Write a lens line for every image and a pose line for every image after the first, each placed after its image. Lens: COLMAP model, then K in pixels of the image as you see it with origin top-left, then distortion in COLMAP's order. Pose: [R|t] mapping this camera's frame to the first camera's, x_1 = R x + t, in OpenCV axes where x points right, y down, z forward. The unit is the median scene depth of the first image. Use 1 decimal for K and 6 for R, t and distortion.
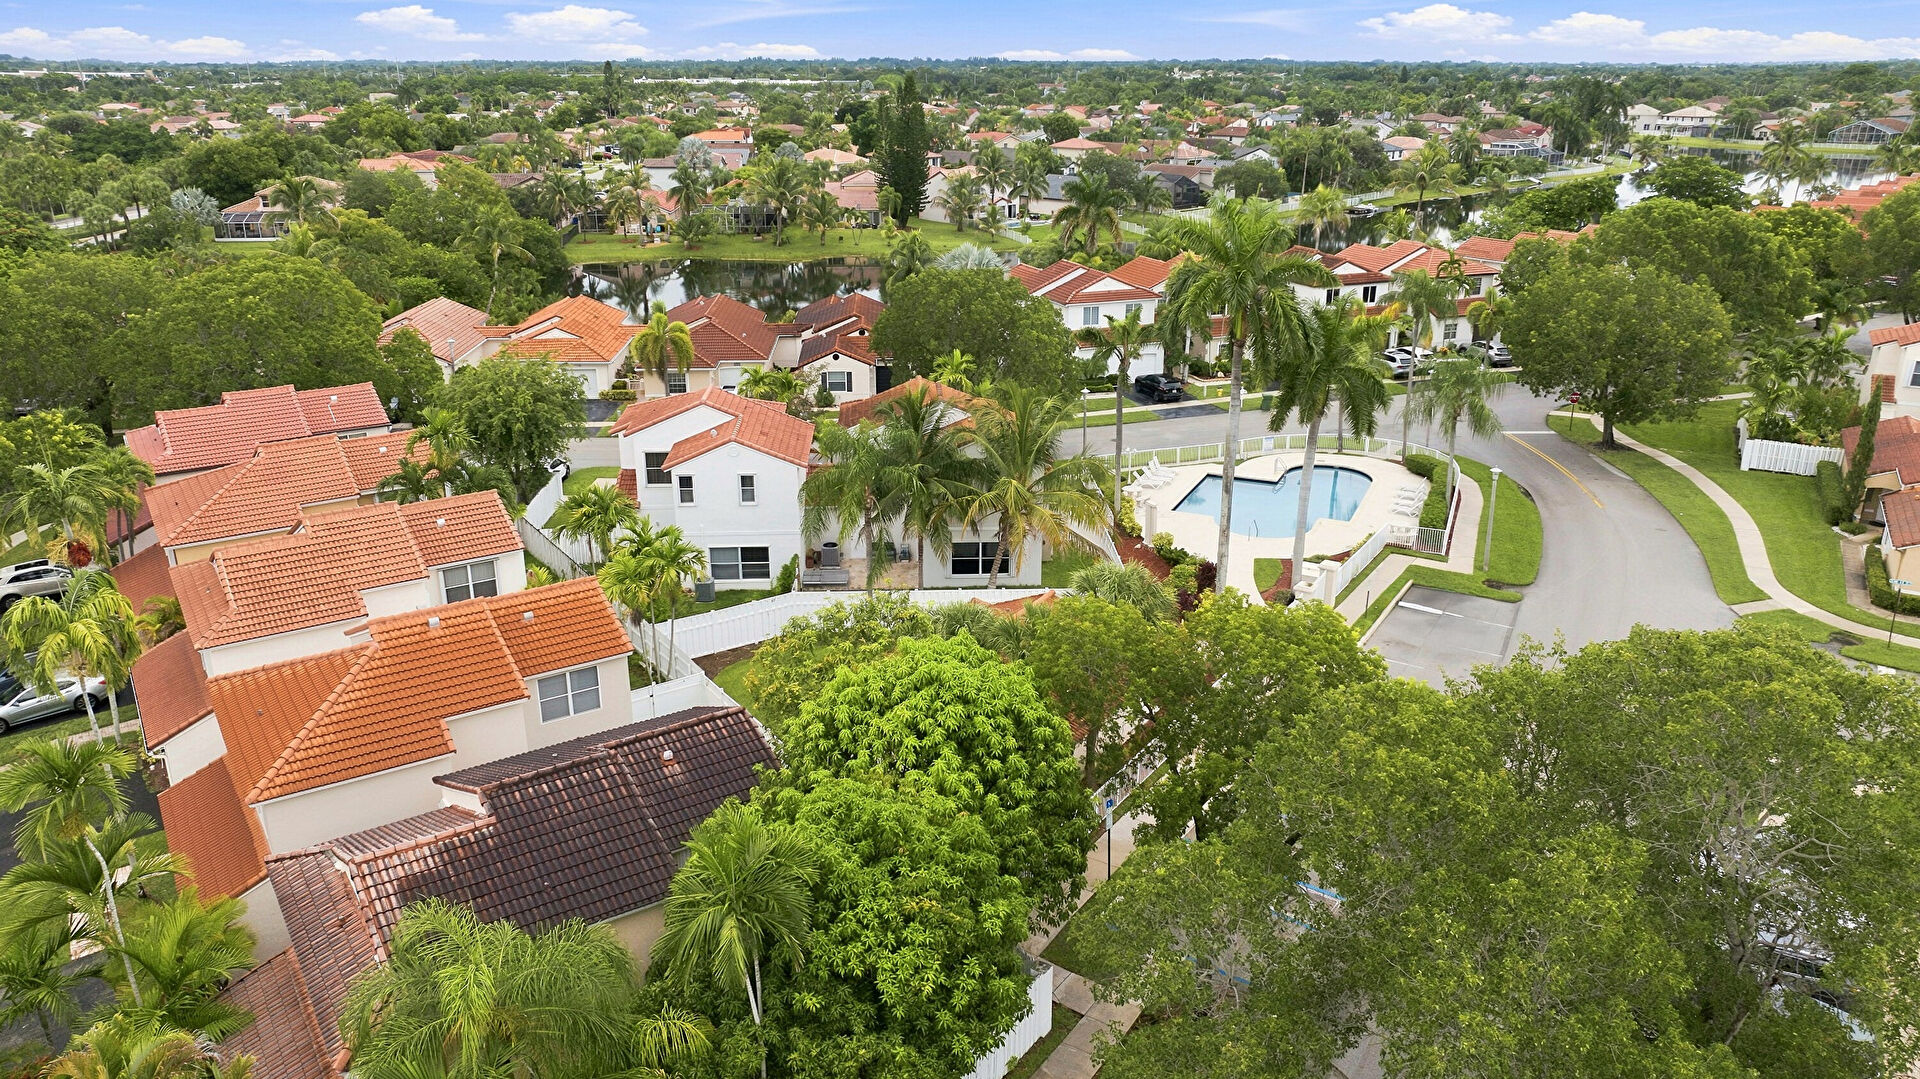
lens RADIAL K [[1353.1, 0, 960.0], [0, 1353.1, 539.5], [0, 0, 1]] dist [-0.015035, -0.000628]
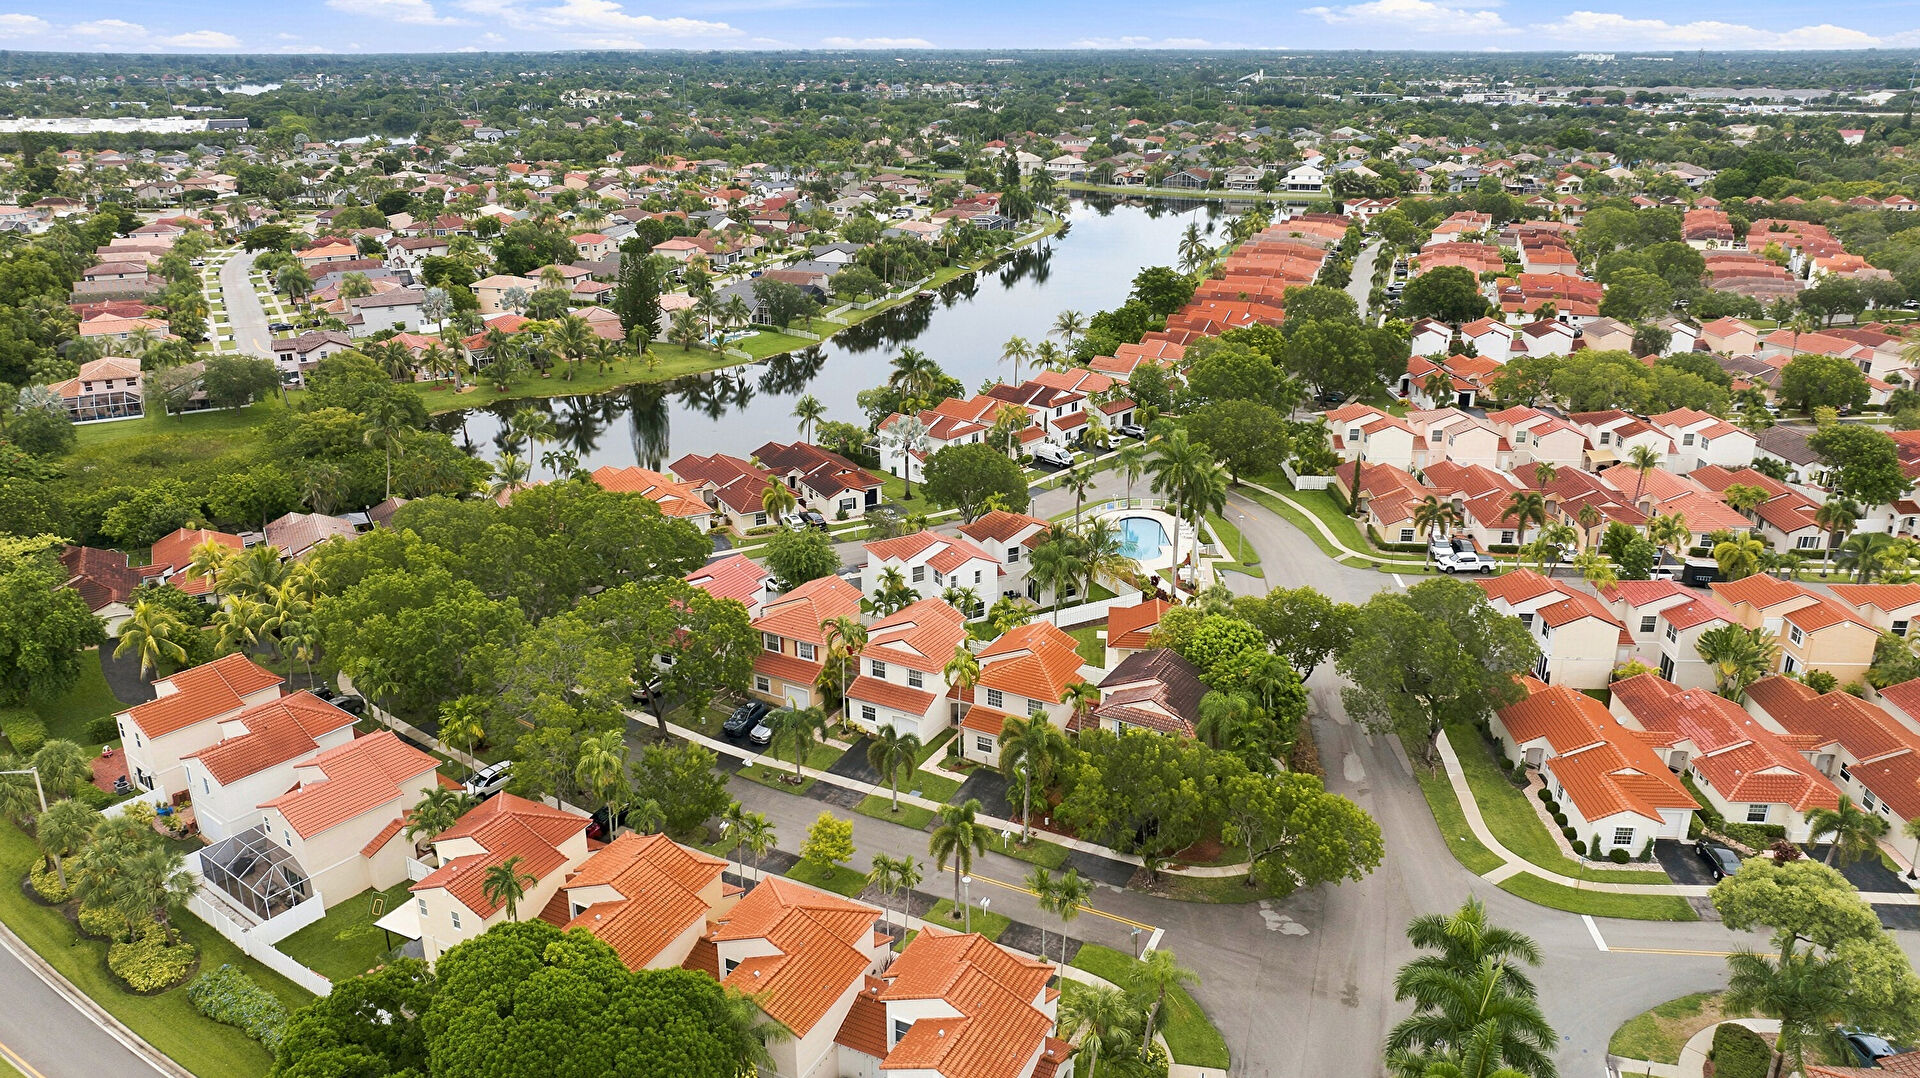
lens RADIAL K [[1344.3, 0, 960.0], [0, 1344.3, 539.0], [0, 0, 1]] dist [0.003871, -0.055281]
pose [[0.898208, -0.151956, 0.412471, -0.740901], [0.149389, 0.988022, 0.038677, -0.129328], [-0.413408, 0.026879, 0.910149, -0.674050]]
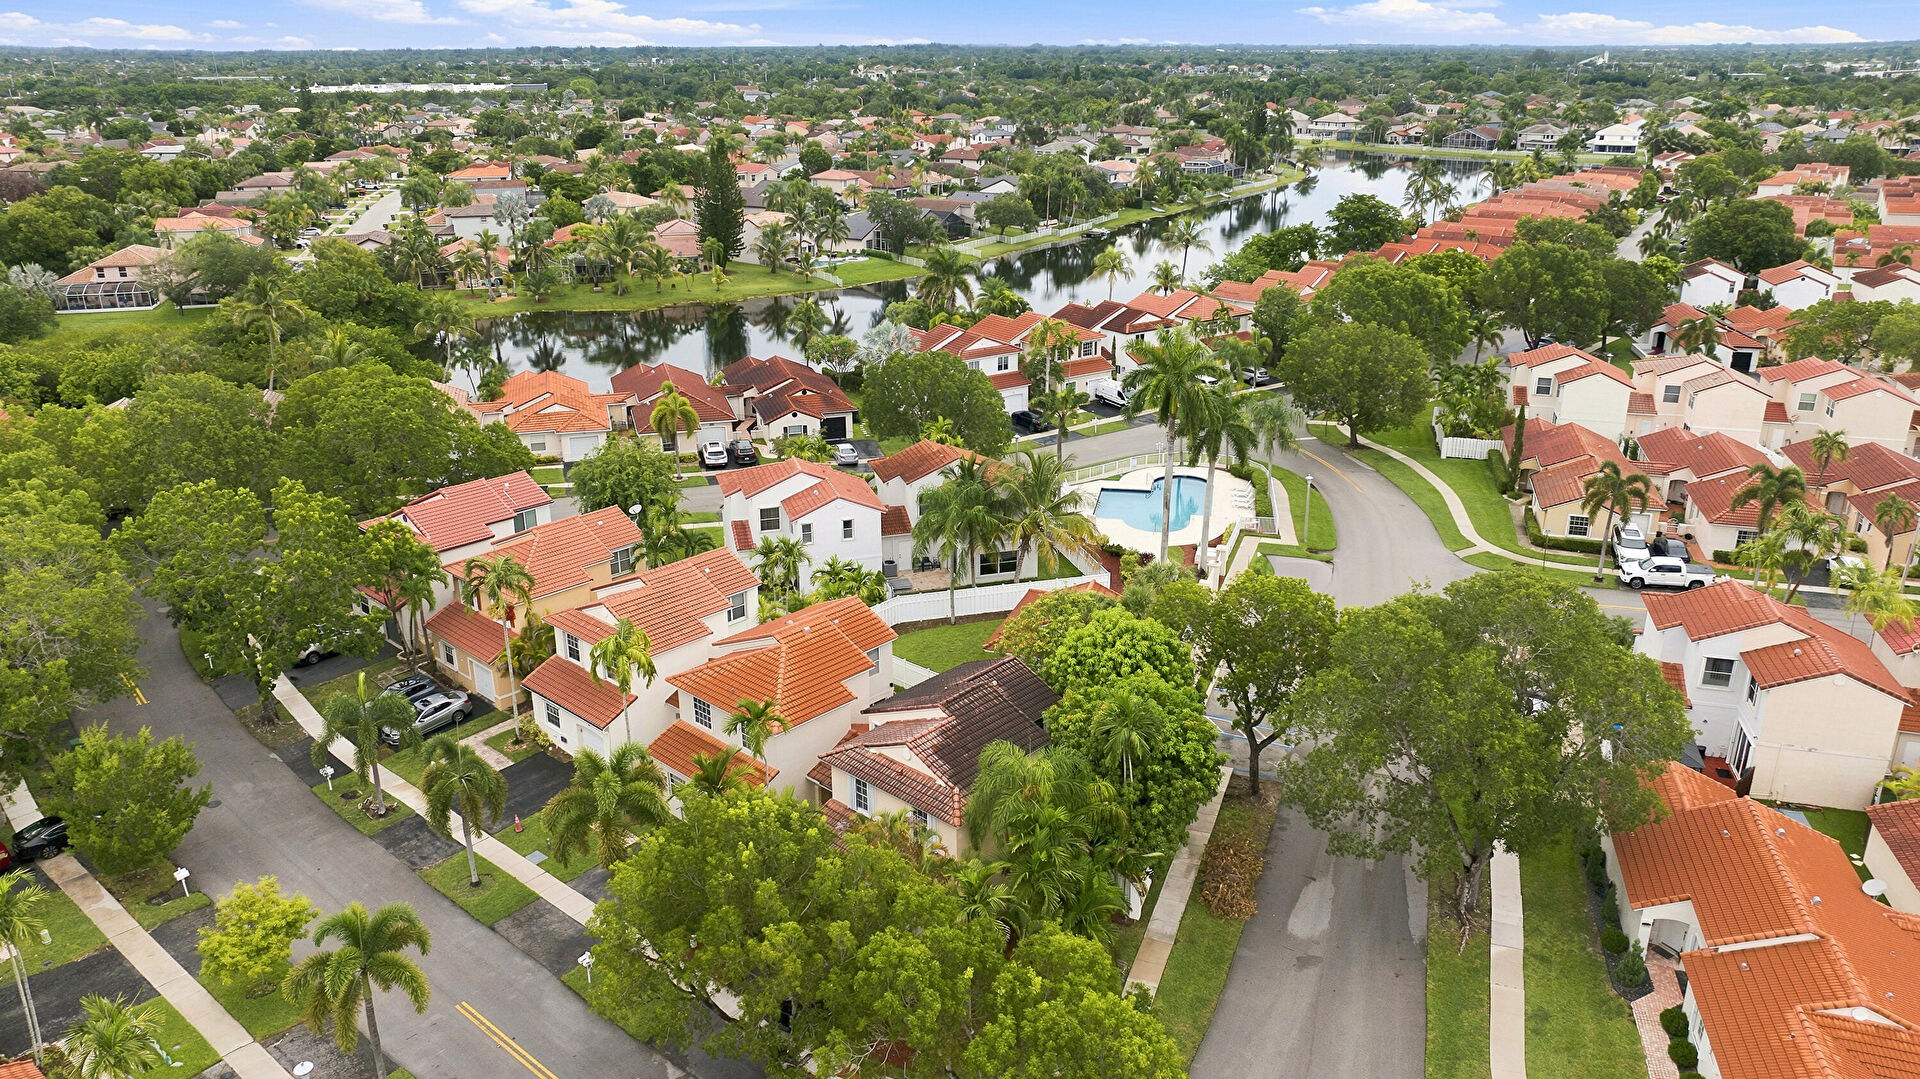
lens RADIAL K [[1353.1, 0, 960.0], [0, 1353.1, 539.5], [0, 0, 1]] dist [-0.015035, -0.000628]
pose [[0.973376, -0.081664, 0.214172, -0.243900], [0.079626, 0.996660, 0.018139, -0.029959], [-0.214937, -0.000602, 0.976628, -0.315568]]
